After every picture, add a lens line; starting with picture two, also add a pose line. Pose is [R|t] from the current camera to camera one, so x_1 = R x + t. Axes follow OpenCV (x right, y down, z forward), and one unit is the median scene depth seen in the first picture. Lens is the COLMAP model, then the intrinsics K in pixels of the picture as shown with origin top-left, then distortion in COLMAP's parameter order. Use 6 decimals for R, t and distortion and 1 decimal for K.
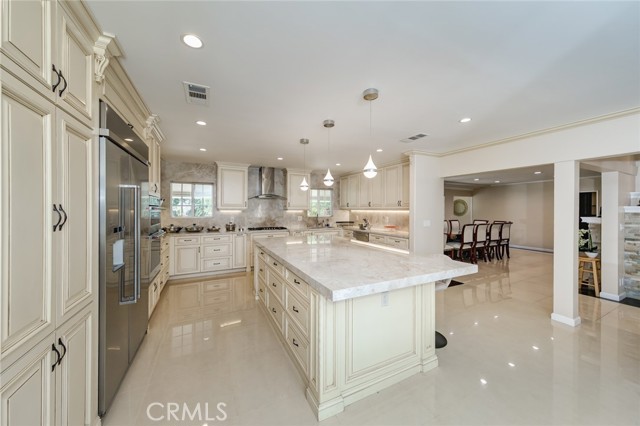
lens RADIAL K [[223.1, 0, 320.5], [0, 223.1, 210.2], [0, 0, 1]] dist [0.006874, -0.000296]
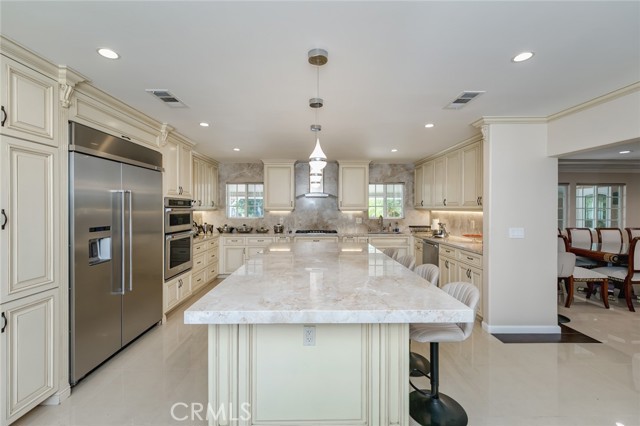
lens RADIAL K [[265.1, 0, 319.1], [0, 265.1, 210.7], [0, 0, 1]] dist [0.000167, -0.000211]
pose [[0.904347, 0.000834, -0.426797, 0.227859], [0.000986, 0.999991, 0.004044, -0.004233], [0.426797, -0.004078, 0.904338, 0.077293]]
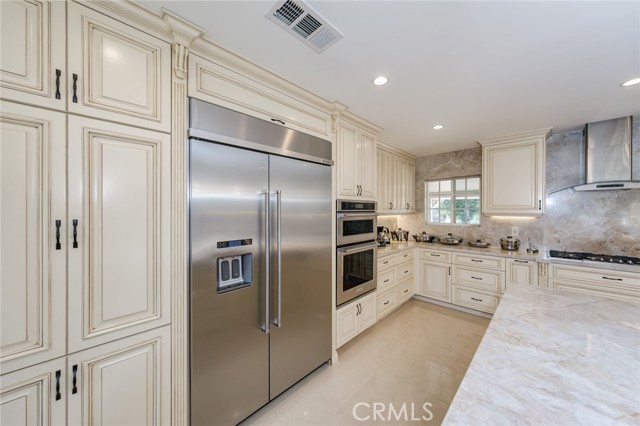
lens RADIAL K [[229.8, 0, 319.1], [0, 229.8, 210.2], [0, 0, 1]] dist [0.009212, -0.000198]
pose [[0.333618, -0.002739, -0.942704, 0.009287], [-0.001428, 0.999993, -0.003411, -0.012409], [0.942707, 0.002484, 0.333612, 0.327072]]
